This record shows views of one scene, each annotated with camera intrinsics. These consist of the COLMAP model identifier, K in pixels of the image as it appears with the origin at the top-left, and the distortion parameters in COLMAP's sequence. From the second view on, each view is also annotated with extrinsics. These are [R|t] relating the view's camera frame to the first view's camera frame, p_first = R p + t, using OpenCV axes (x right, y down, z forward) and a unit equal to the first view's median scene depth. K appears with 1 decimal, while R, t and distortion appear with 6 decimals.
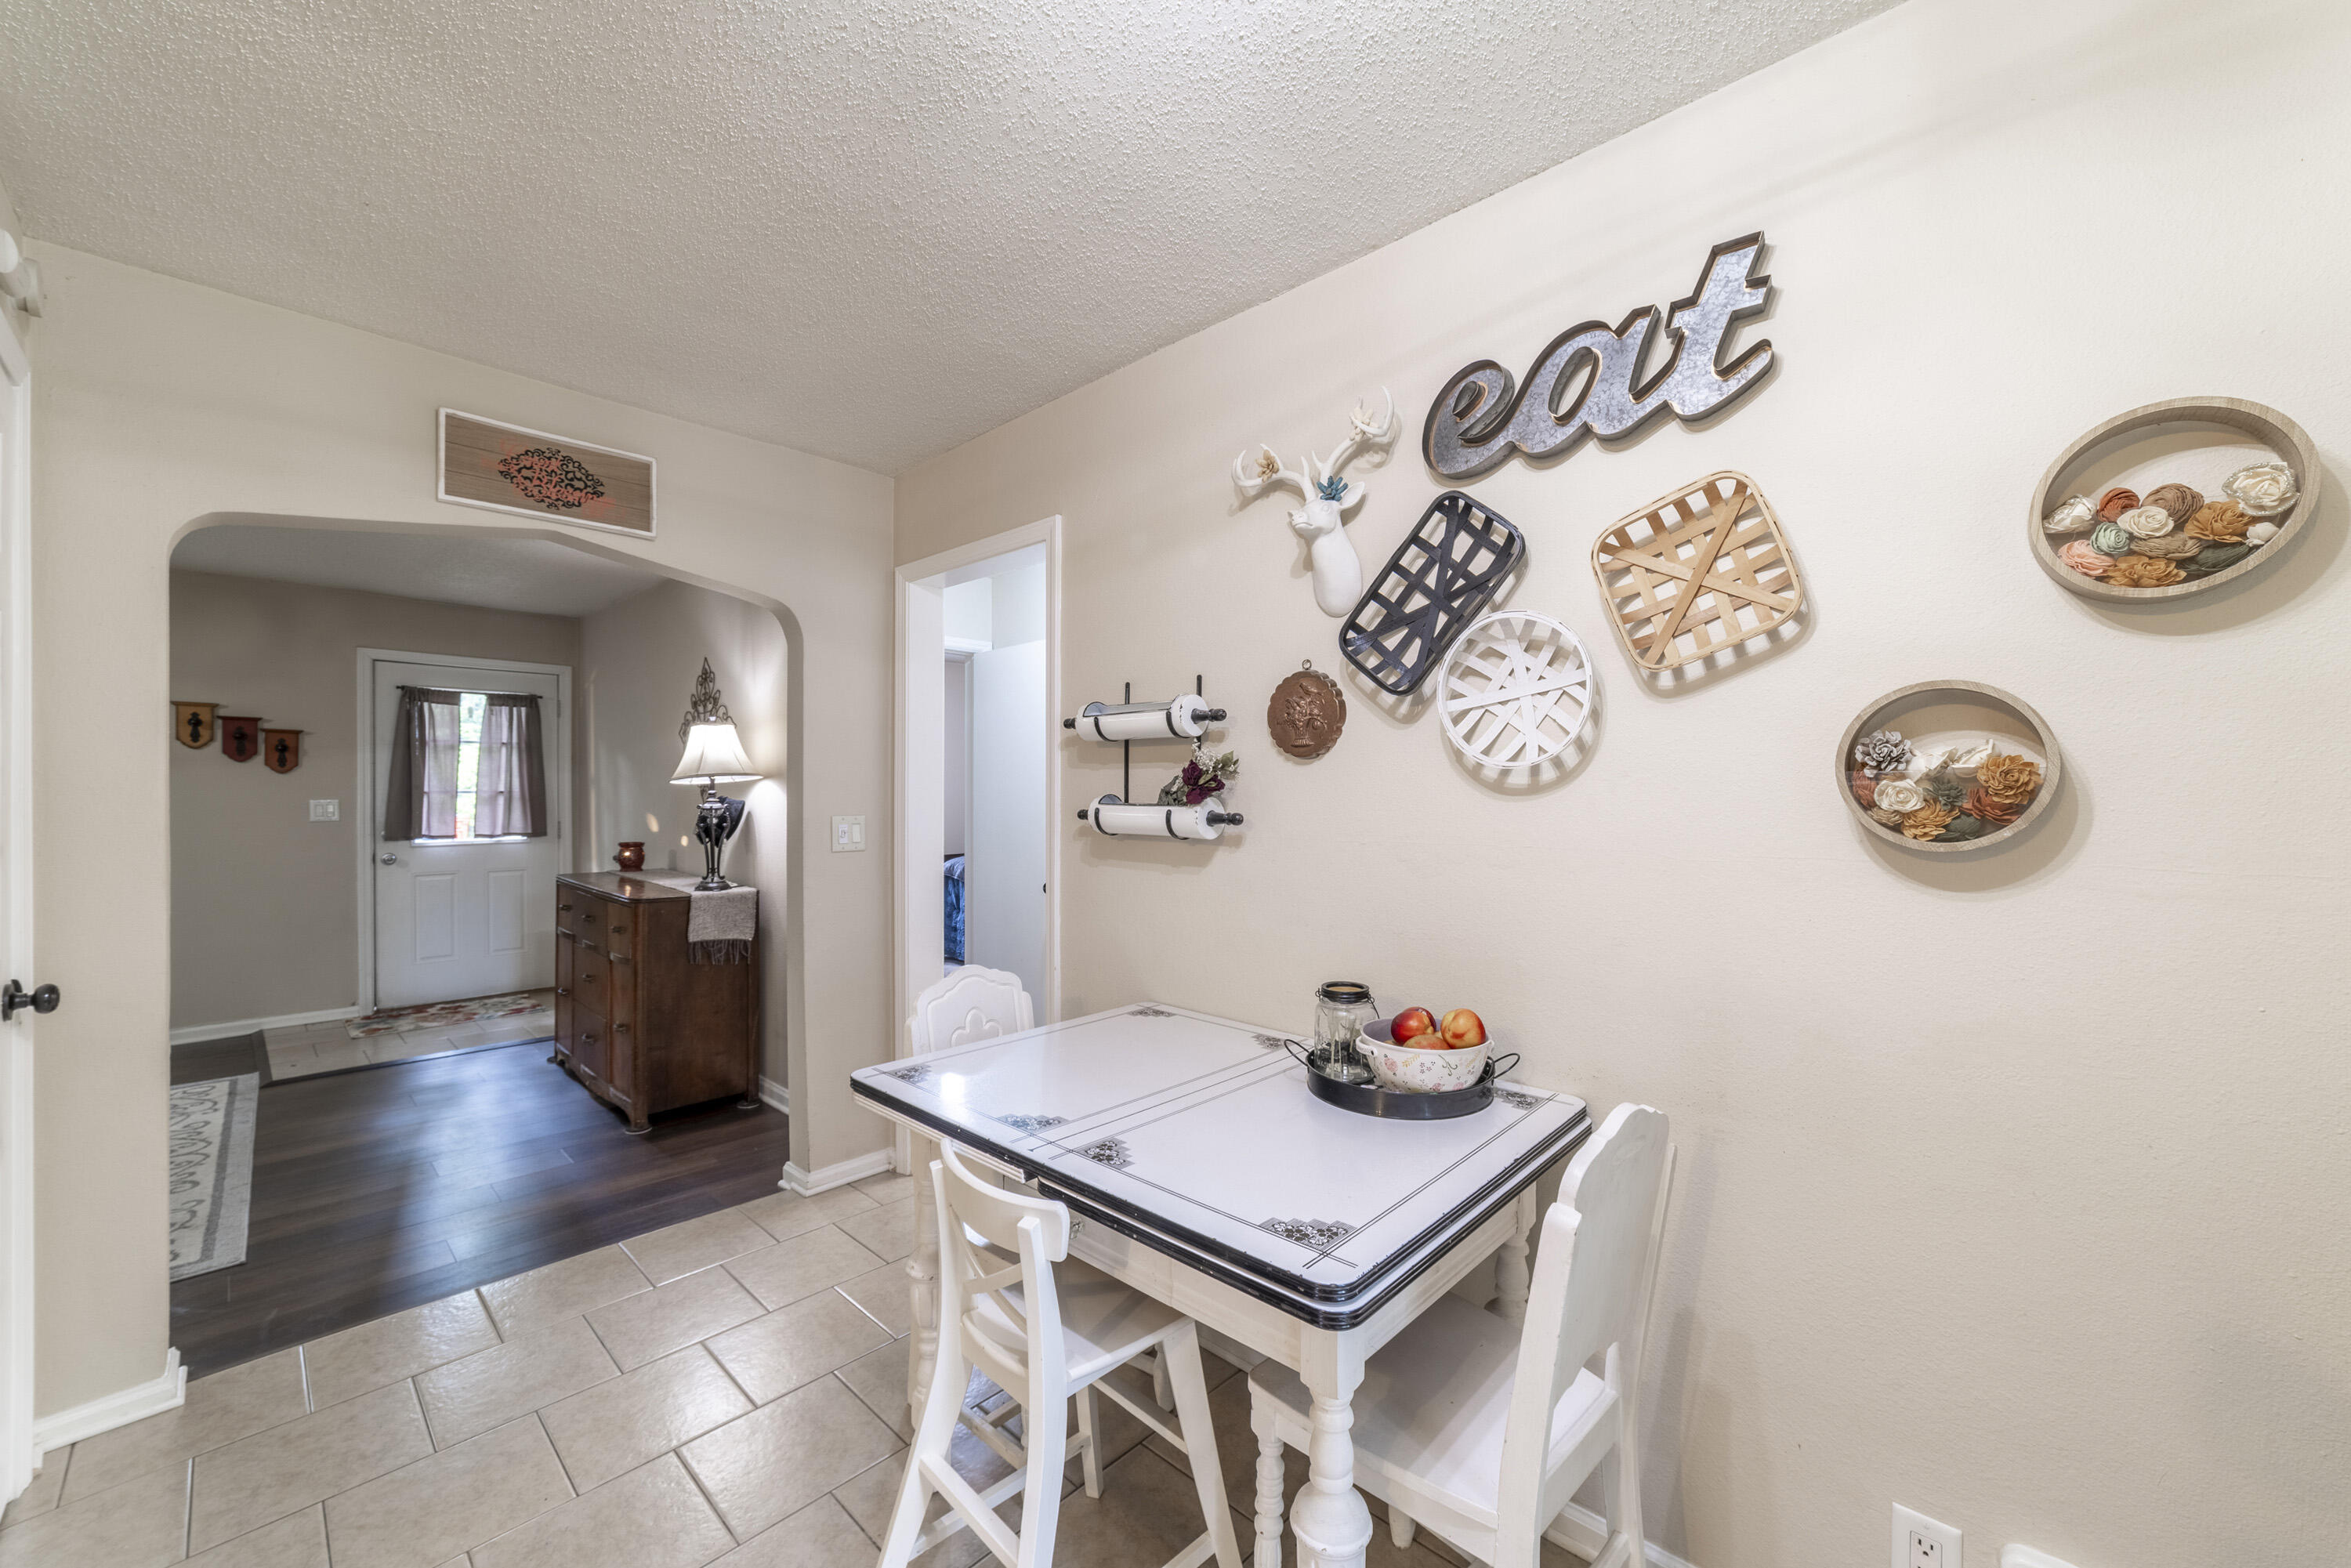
lens RADIAL K [[898.7, 0, 1165.0], [0, 898.7, 791.9], [0, 0, 1]] dist [-0.024380, 0.008620]
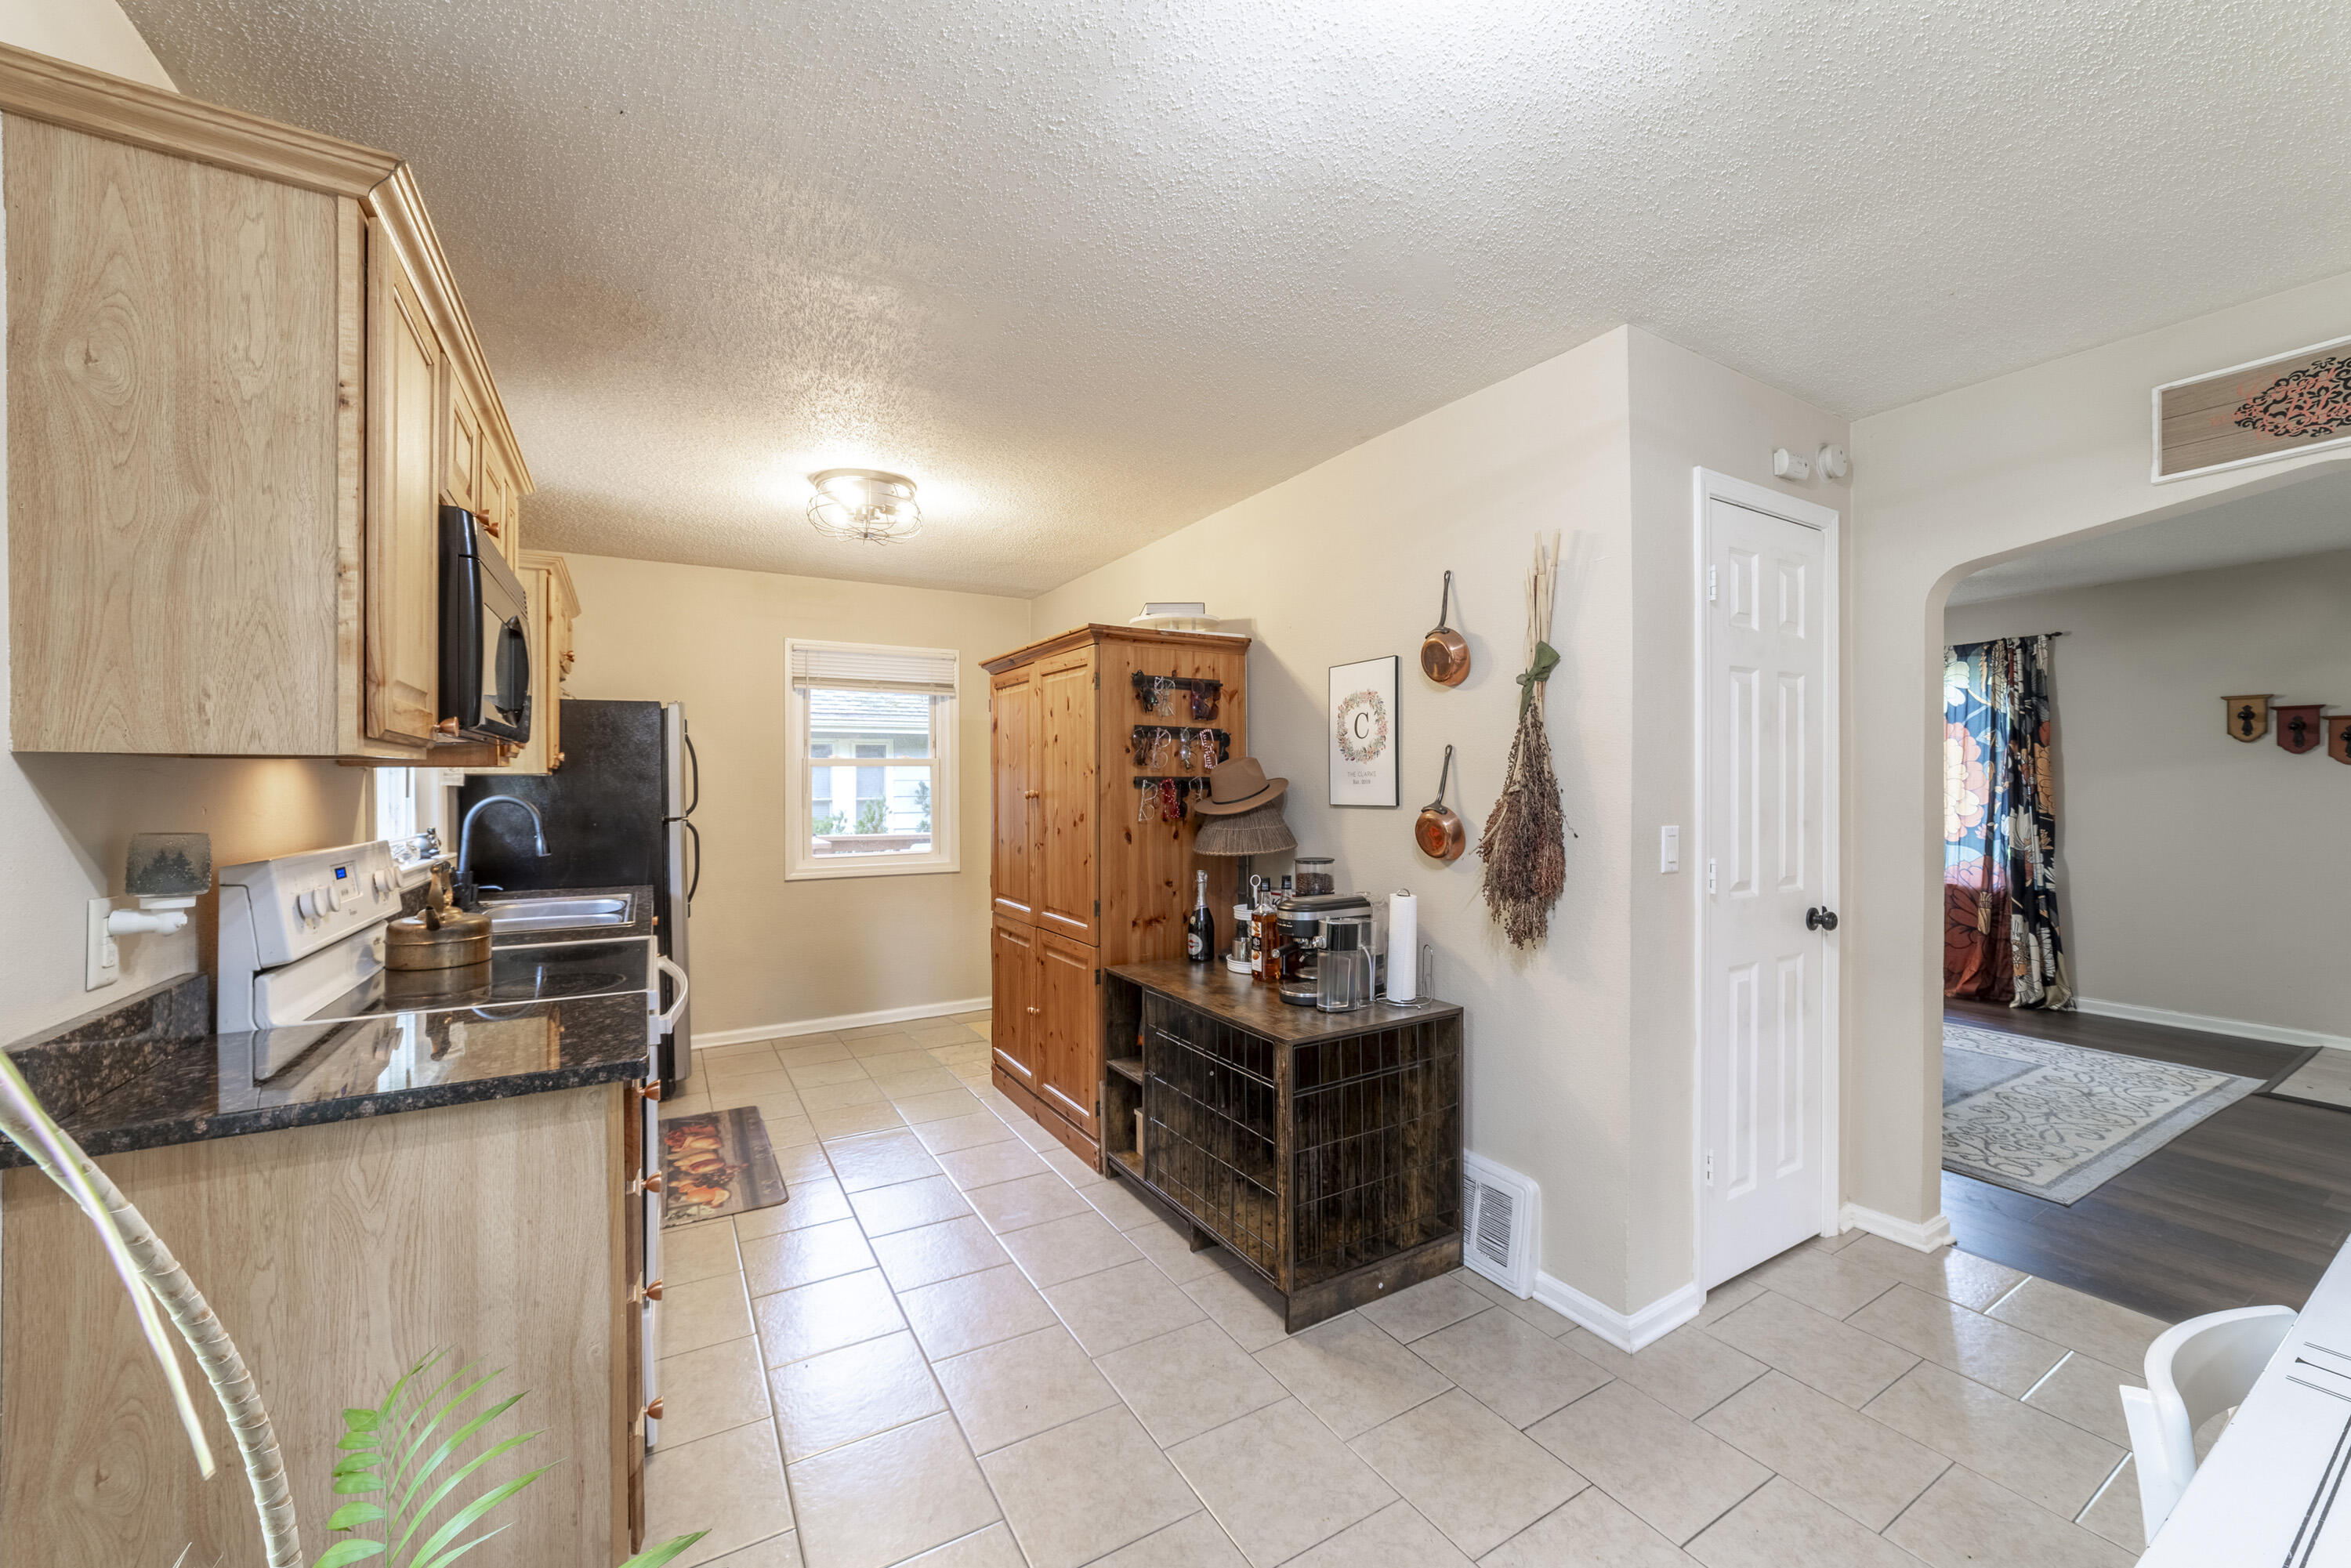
lens RADIAL K [[898.7, 0, 1177.9], [0, 898.7, 779.9], [0, 0, 1]] dist [-0.024380, 0.008620]
pose [[-0.280427, -0.002873, -0.959871, 0.429306], [-0.000641, 0.999996, -0.002806, -0.006257], [0.959875, -0.000172, -0.280428, 0.273882]]
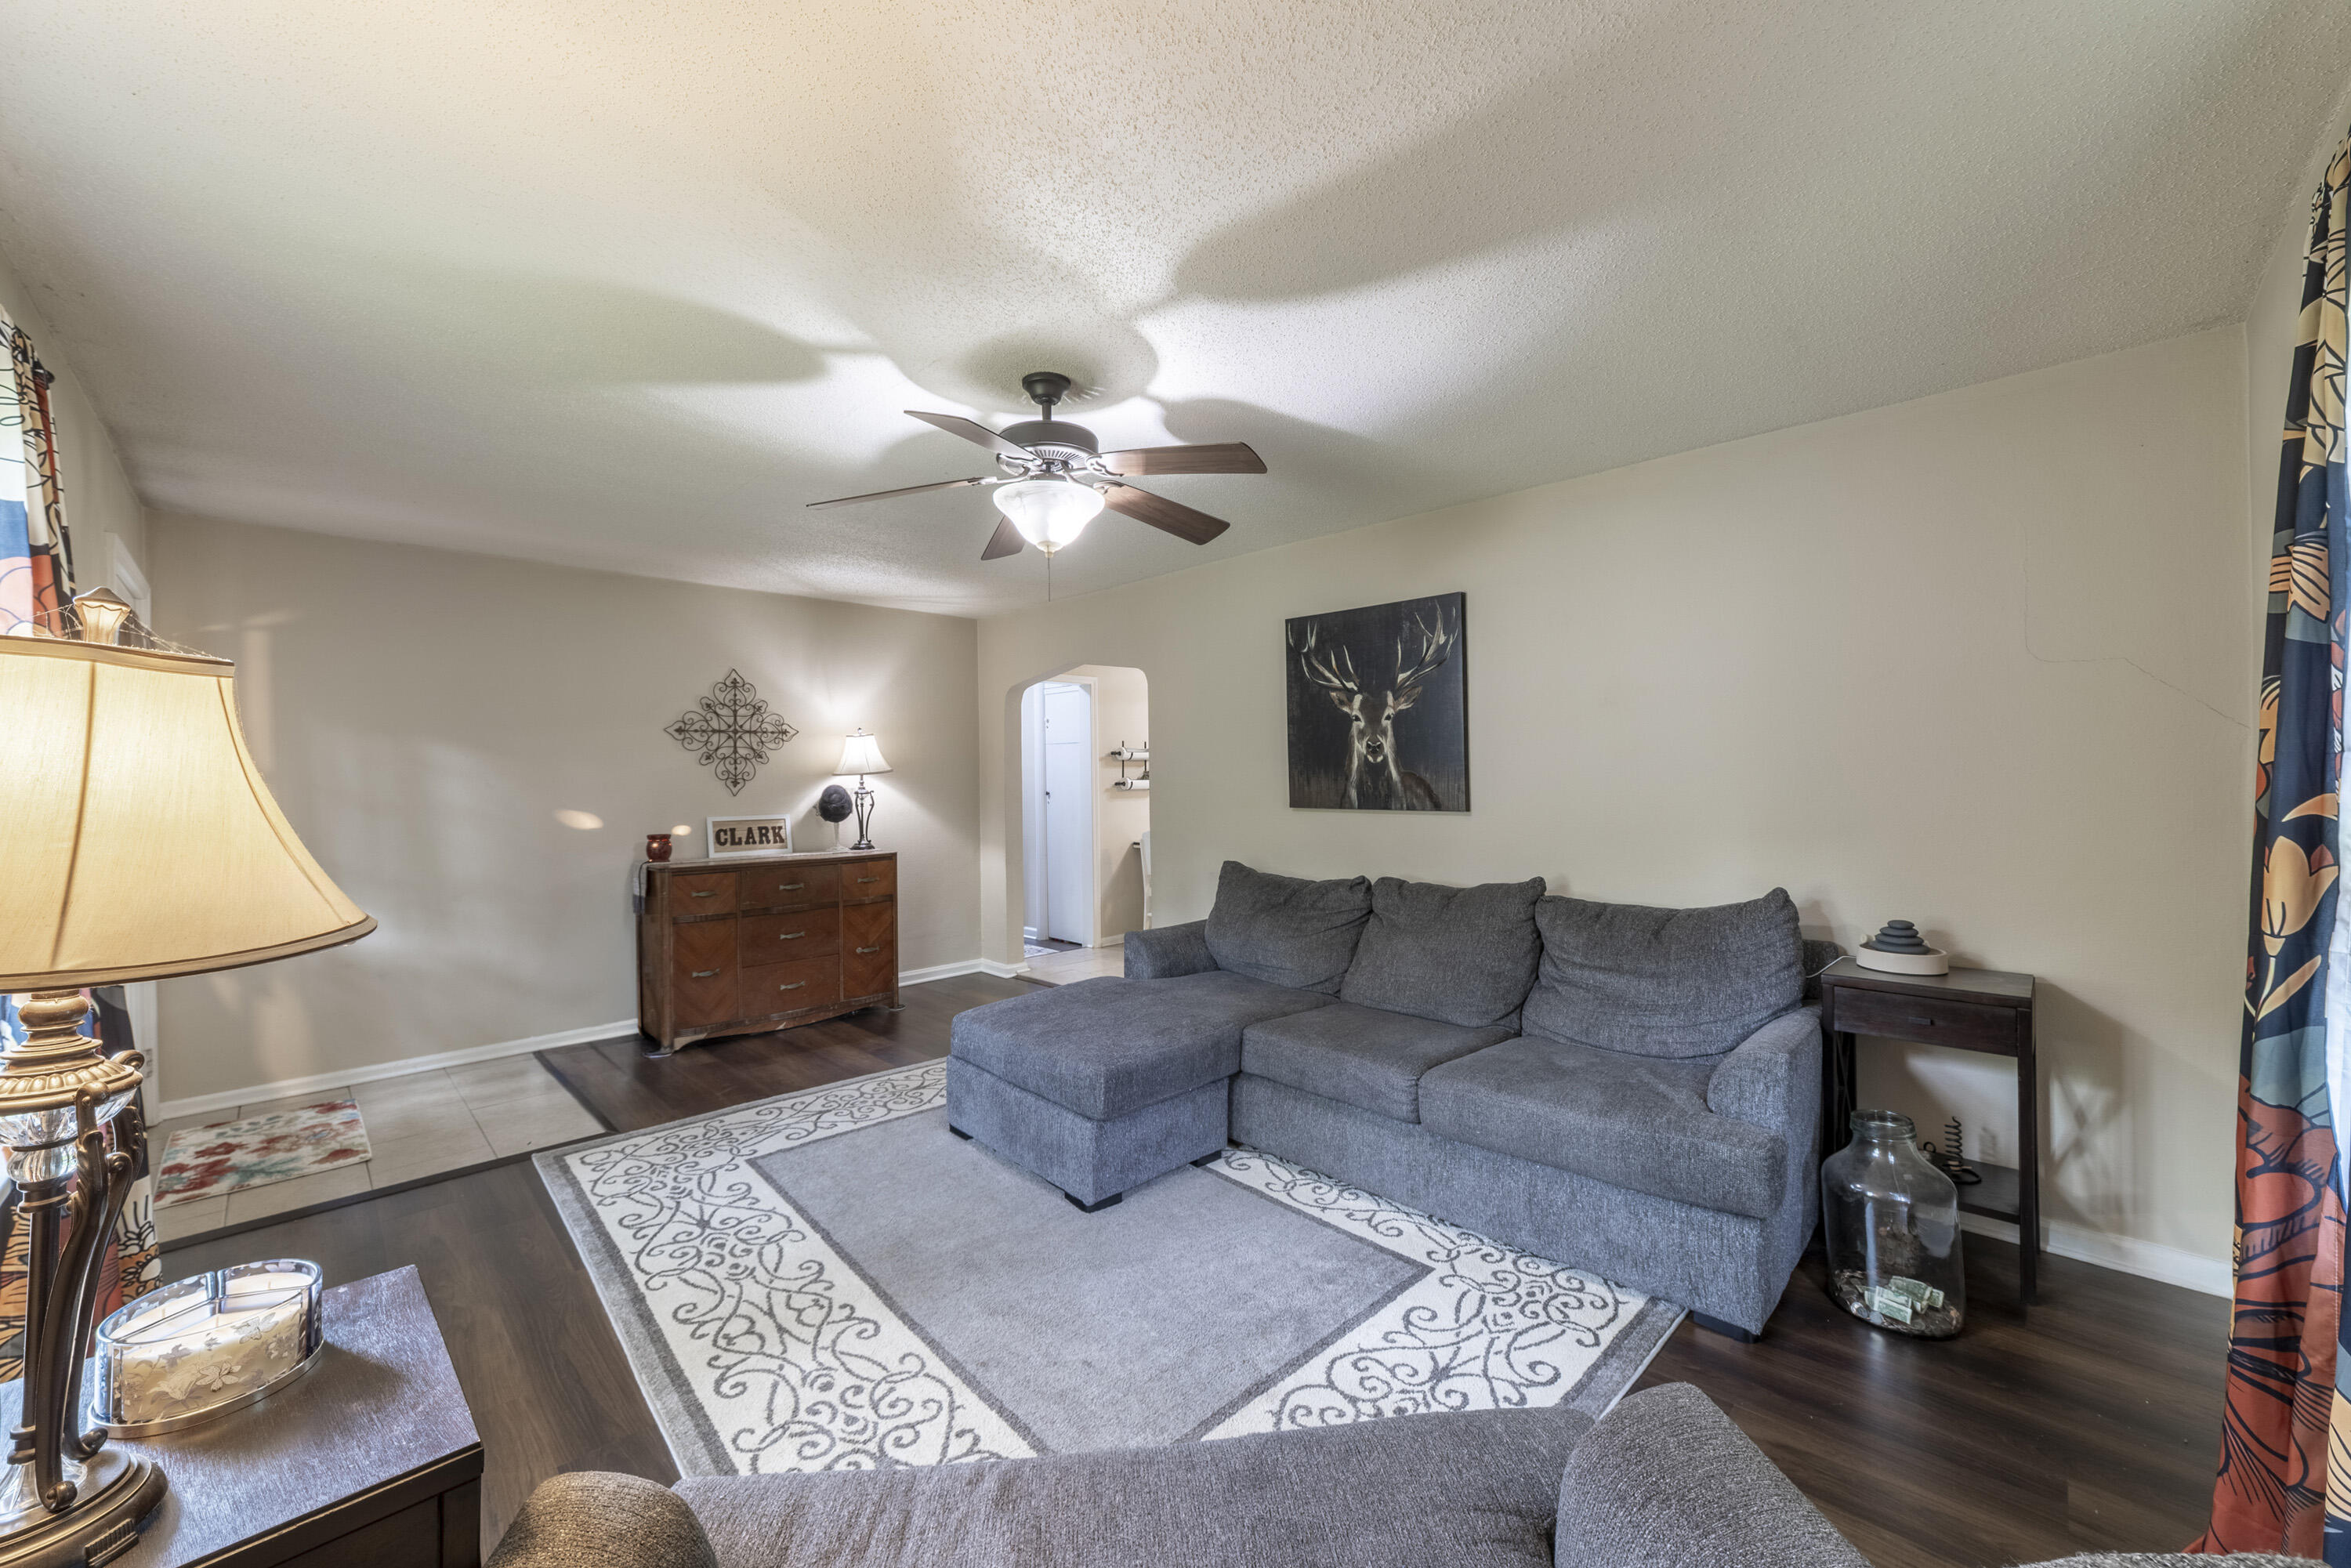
lens RADIAL K [[898.7, 0, 1189.4], [0, 898.7, 775.9], [0, 0, 1]] dist [-0.024380, 0.008620]
pose [[0.022554, -0.004449, 0.999736, -3.505565], [0.014983, 0.999879, 0.004111, -0.014060], [-0.999633, 0.014886, 0.022618, 0.798810]]
